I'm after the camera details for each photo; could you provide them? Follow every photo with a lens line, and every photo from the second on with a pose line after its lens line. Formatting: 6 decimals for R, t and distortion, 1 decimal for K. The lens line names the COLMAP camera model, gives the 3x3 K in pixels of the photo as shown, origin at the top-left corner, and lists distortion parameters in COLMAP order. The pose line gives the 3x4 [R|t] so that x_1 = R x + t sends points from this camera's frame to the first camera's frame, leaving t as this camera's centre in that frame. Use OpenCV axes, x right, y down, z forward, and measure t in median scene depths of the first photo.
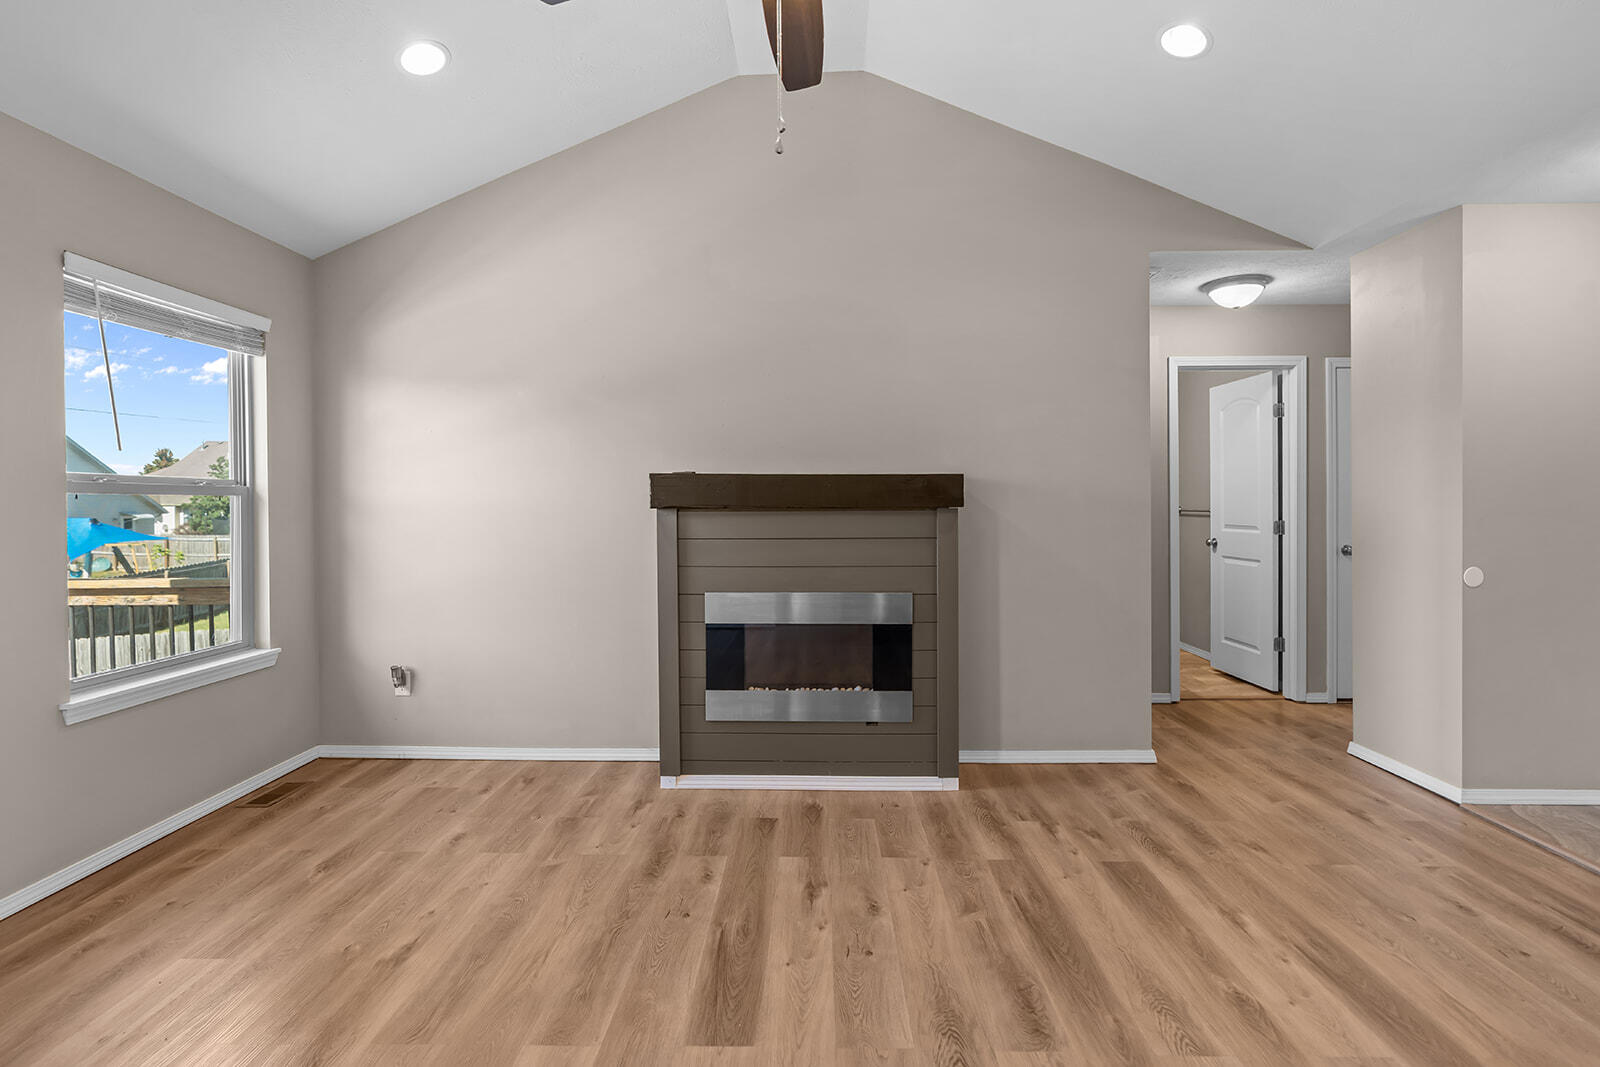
lens RADIAL K [[725.0, 0, 805.1], [0, 725.0, 524.6], [0, 0, 1]] dist [0.000773, 0.000272]
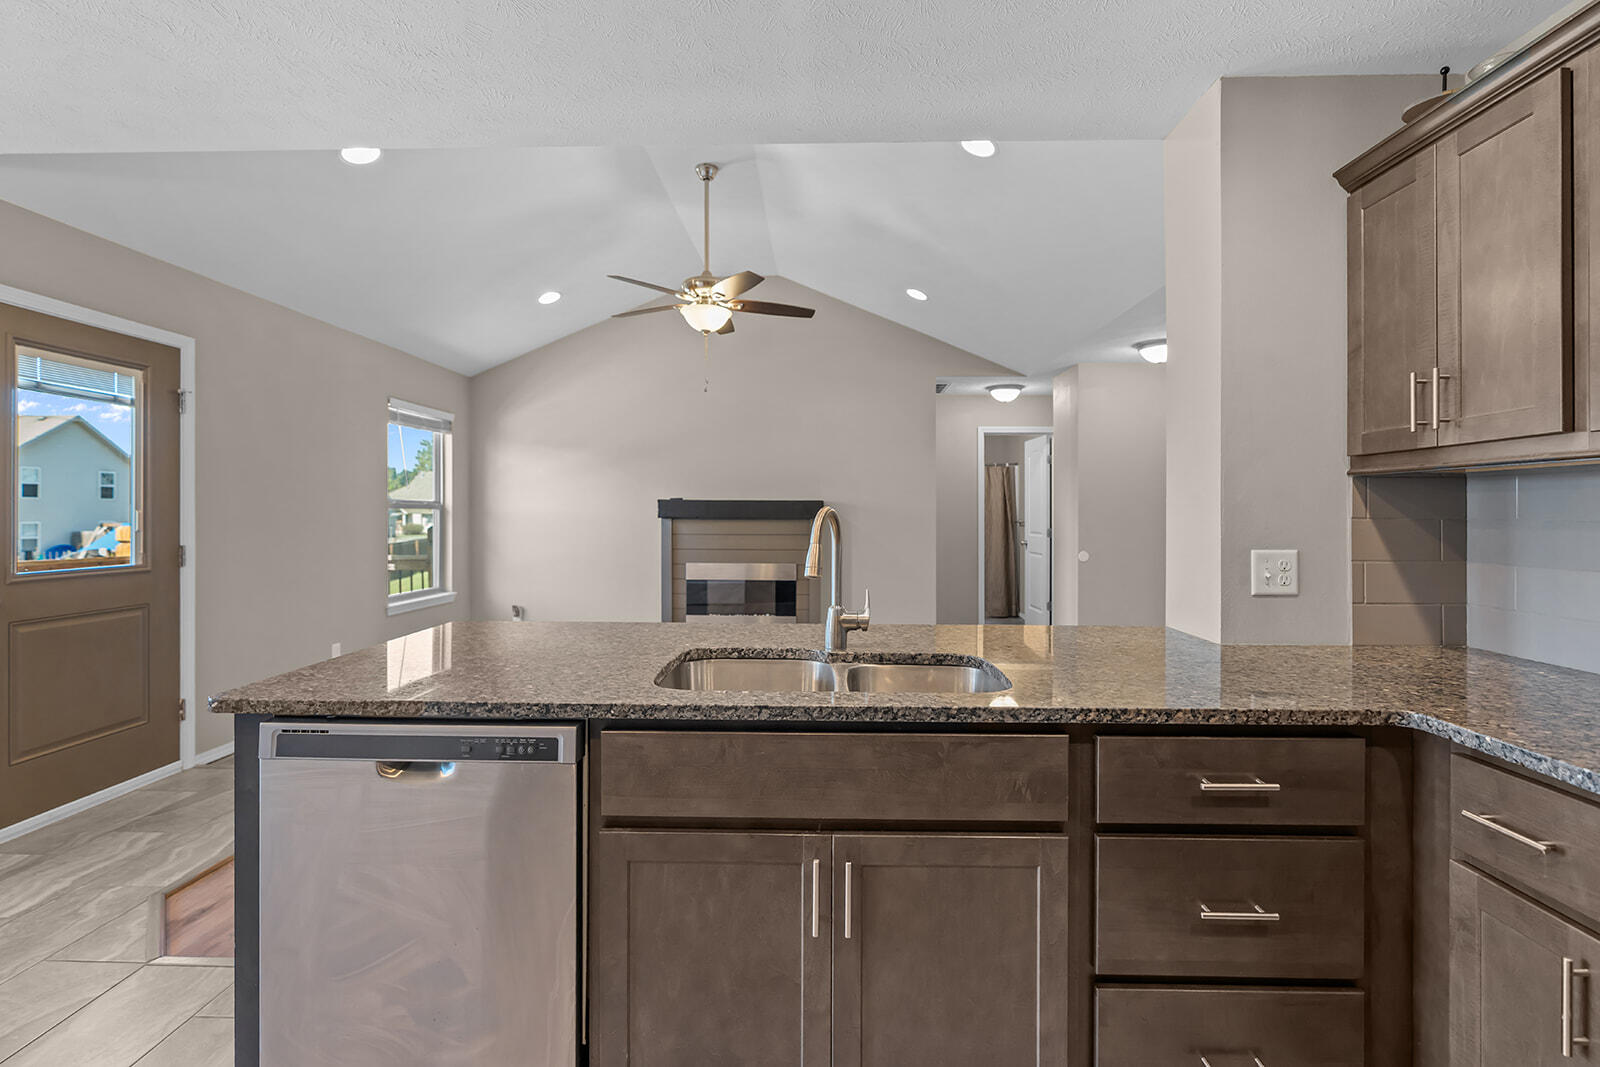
lens RADIAL K [[725.0, 0, 805.1], [0, 725.0, 524.6], [0, 0, 1]] dist [0.000773, 0.000272]
pose [[0.999951, 0.007557, -0.006334, 0.176436], [-0.007660, 0.999836, -0.016403, 0.022368], [0.006209, 0.016451, 0.999845, -0.857015]]
